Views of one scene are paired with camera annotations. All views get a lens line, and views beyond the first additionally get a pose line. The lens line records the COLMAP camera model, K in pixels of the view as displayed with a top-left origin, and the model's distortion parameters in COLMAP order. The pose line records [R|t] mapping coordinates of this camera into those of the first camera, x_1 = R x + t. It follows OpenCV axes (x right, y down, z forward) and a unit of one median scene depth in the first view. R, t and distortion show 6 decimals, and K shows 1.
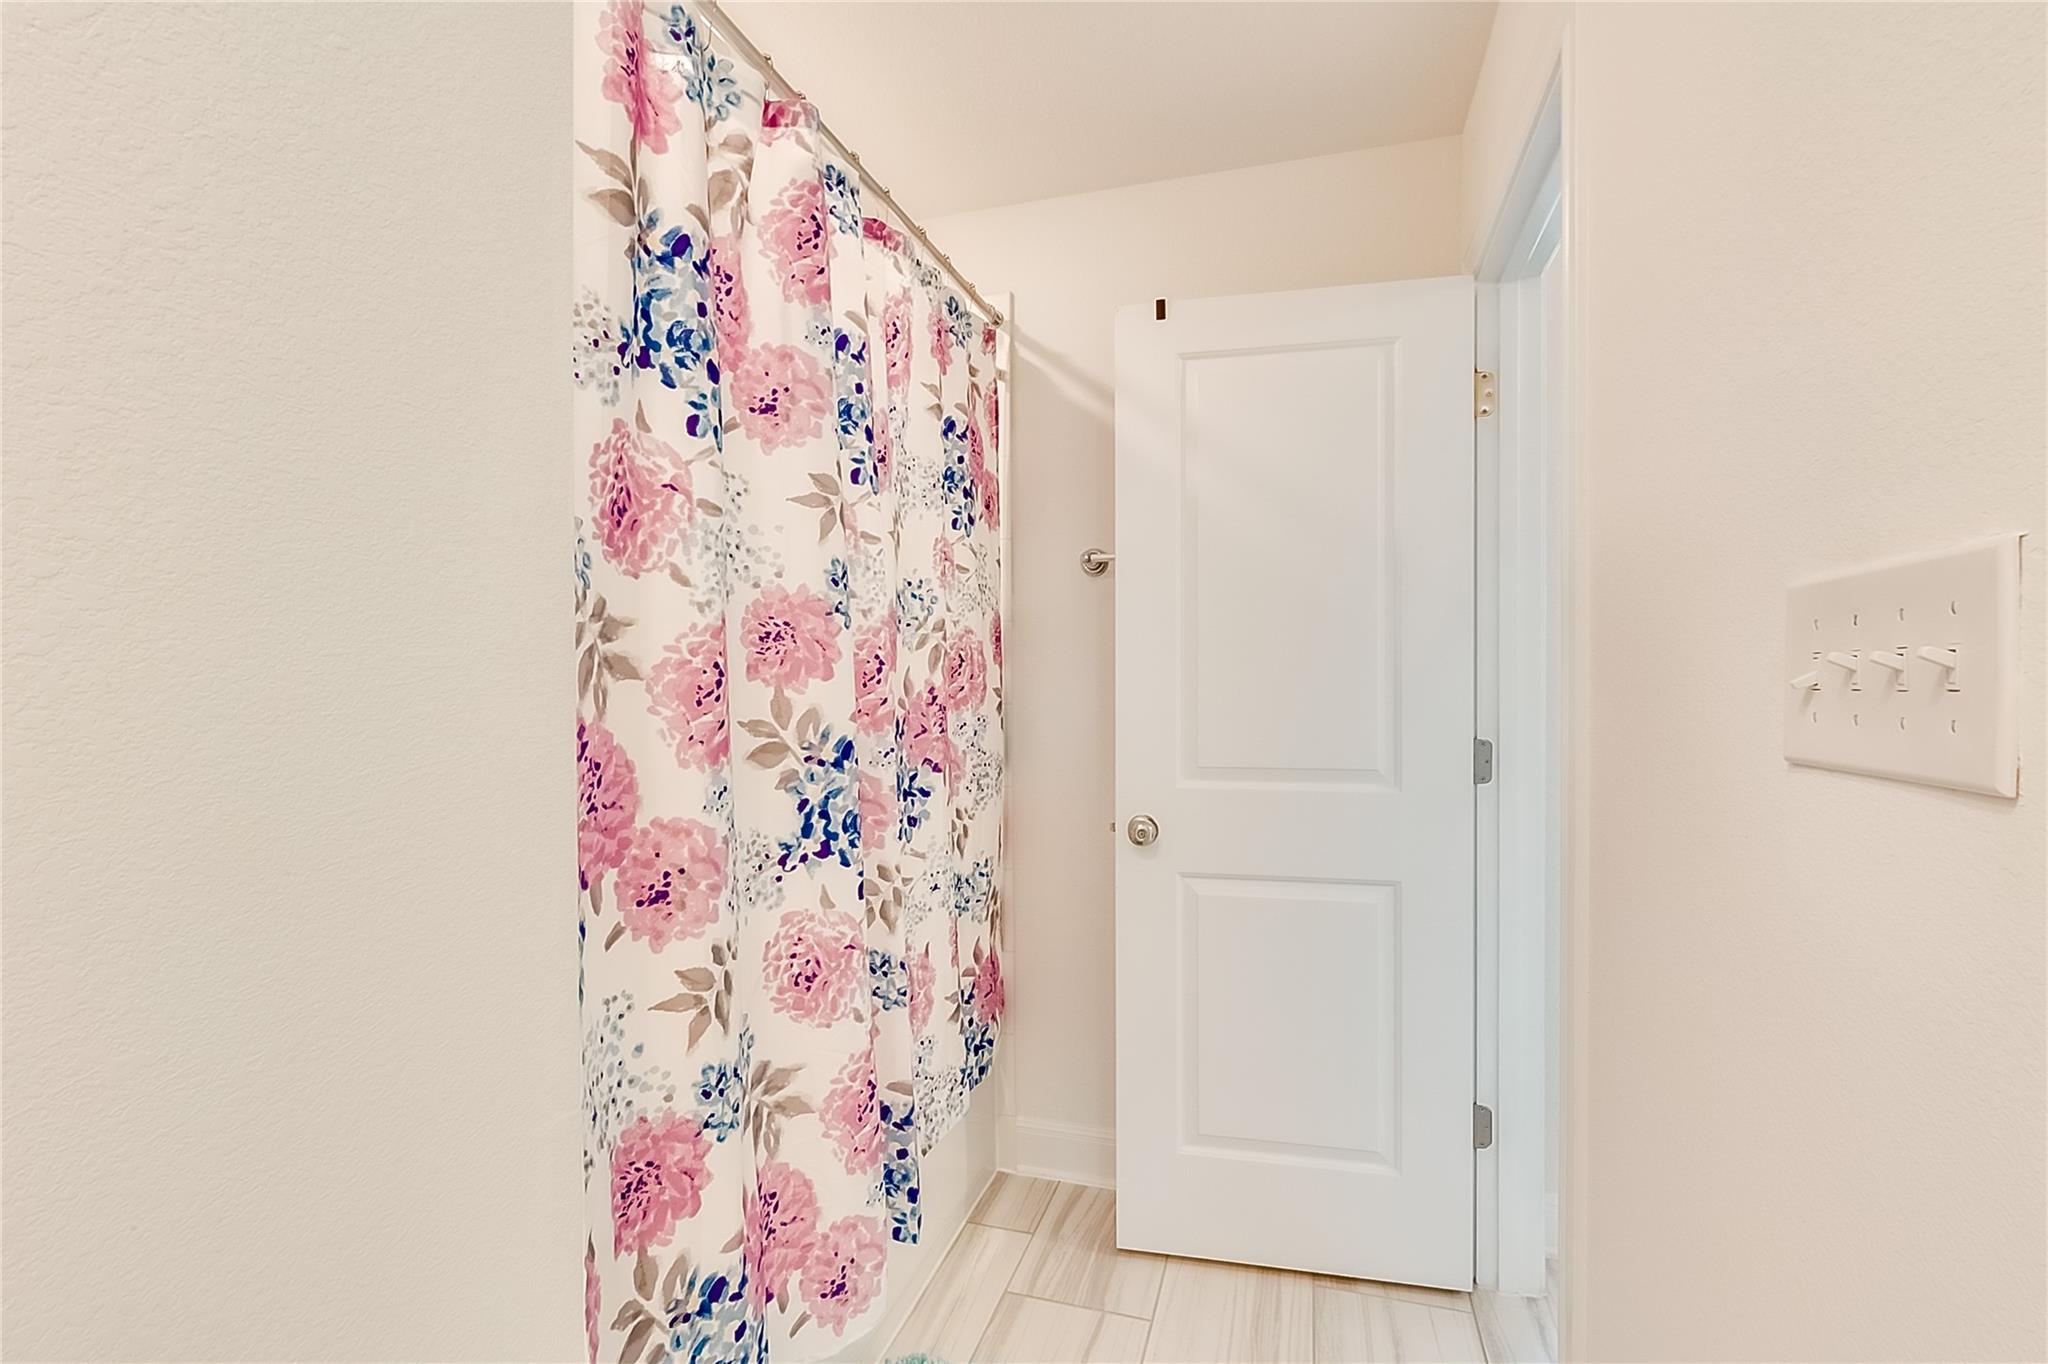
lens RADIAL K [[924.1, 0, 1026.2], [0, 924.1, 687.2], [0, 0, 1]] dist [0.002182, 0.000320]
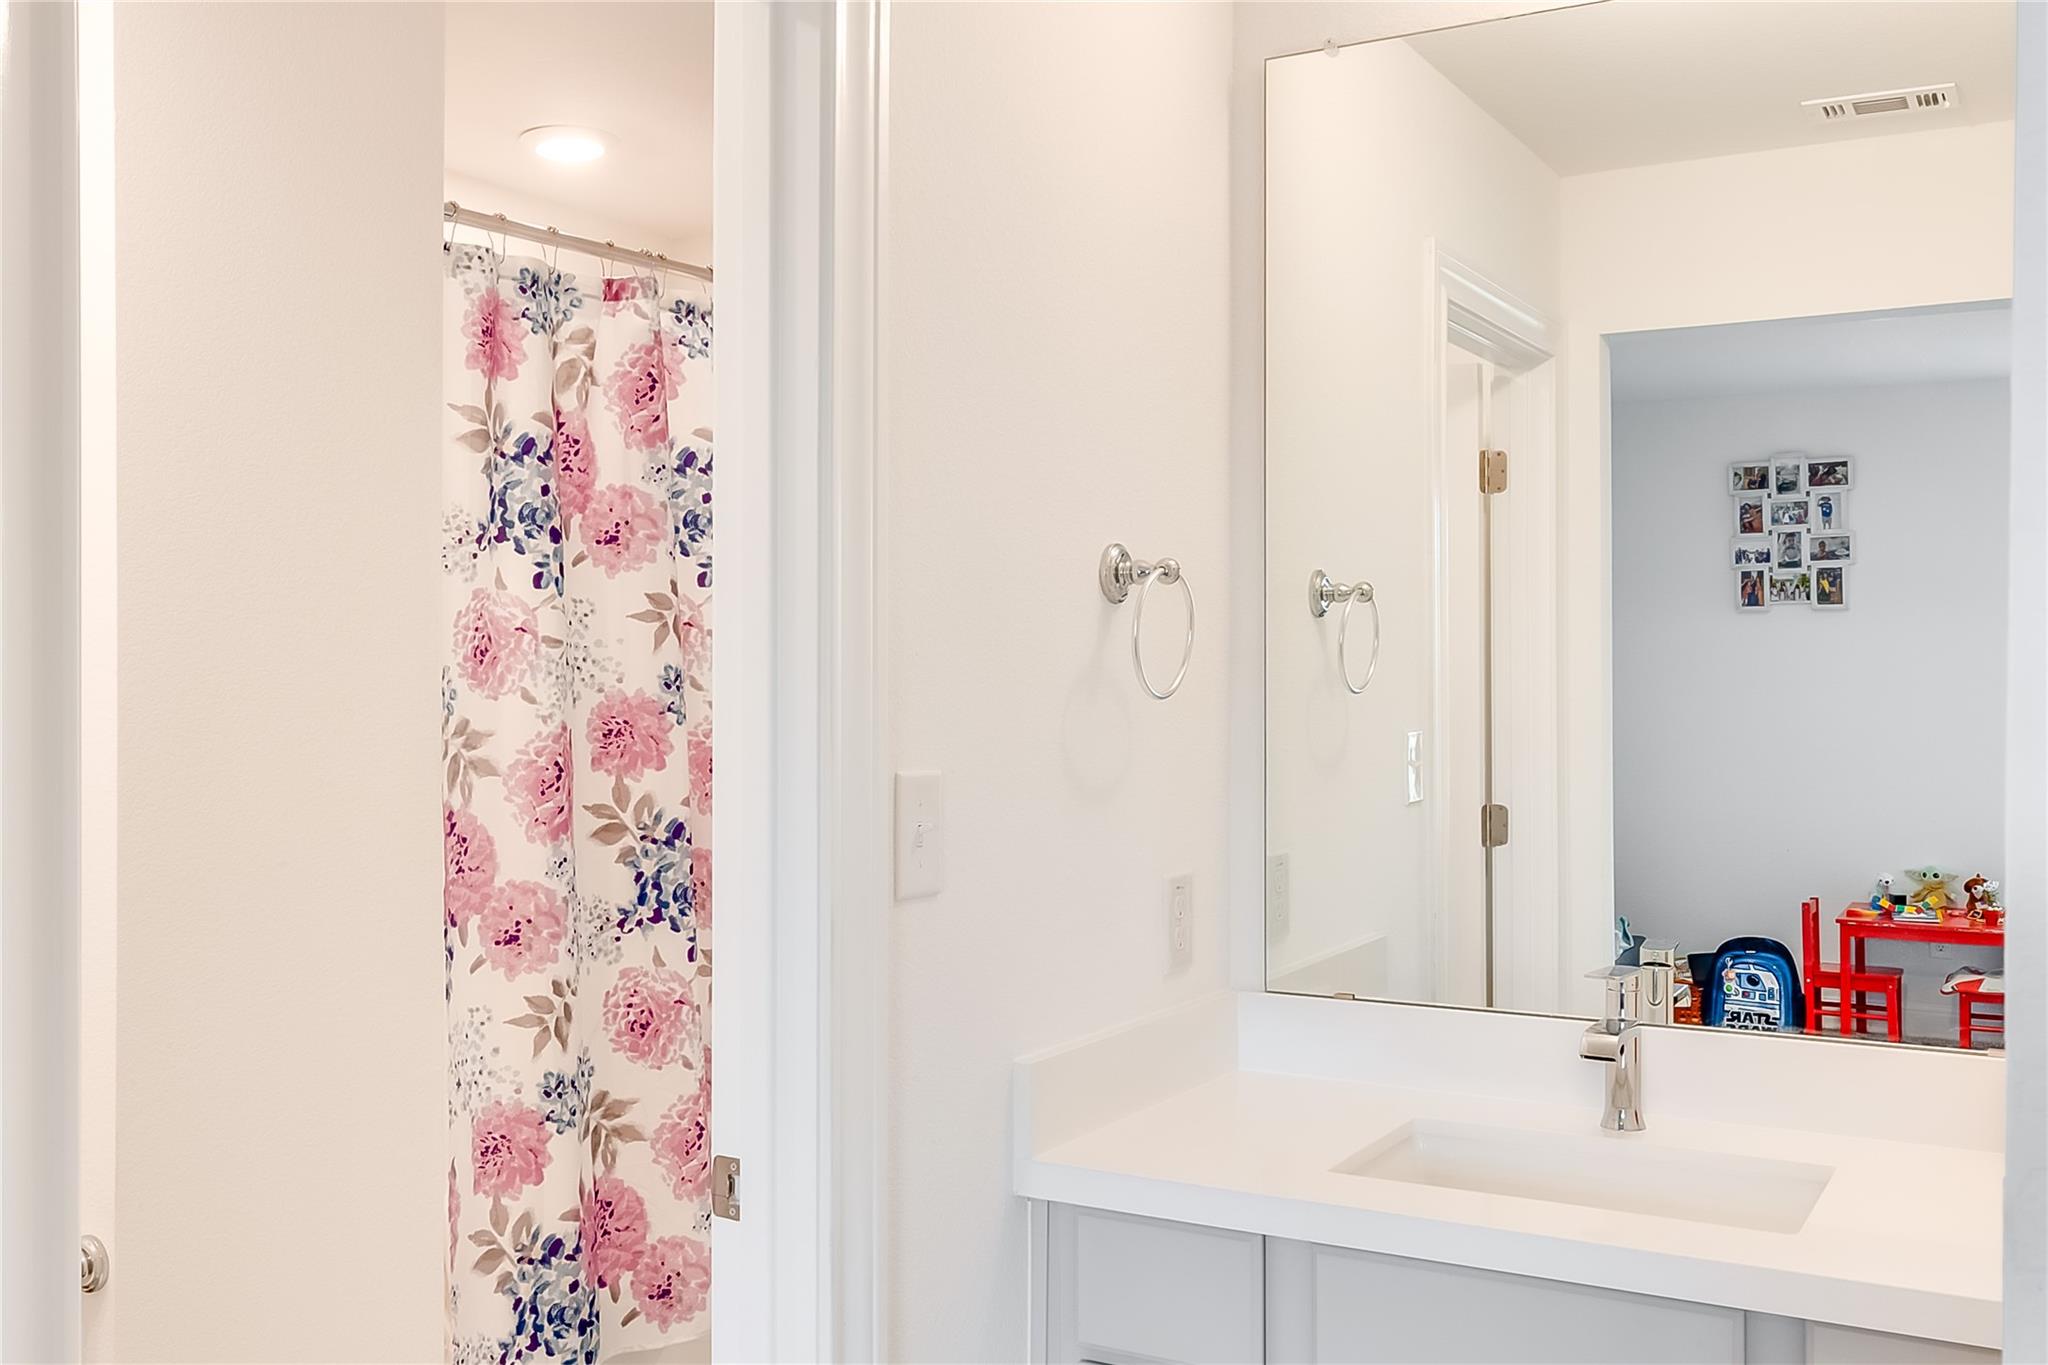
lens RADIAL K [[1981.7, 0, 1024.1], [0, 1981.7, 692.2], [0, 0, 1]] dist [0.047607, 0.006866]
pose [[0.976476, 0.002286, -0.215616, 0.792019], [-0.002970, 0.999992, -0.002849, -0.102849], [0.215607, 0.003422, 0.976474, -1.378593]]
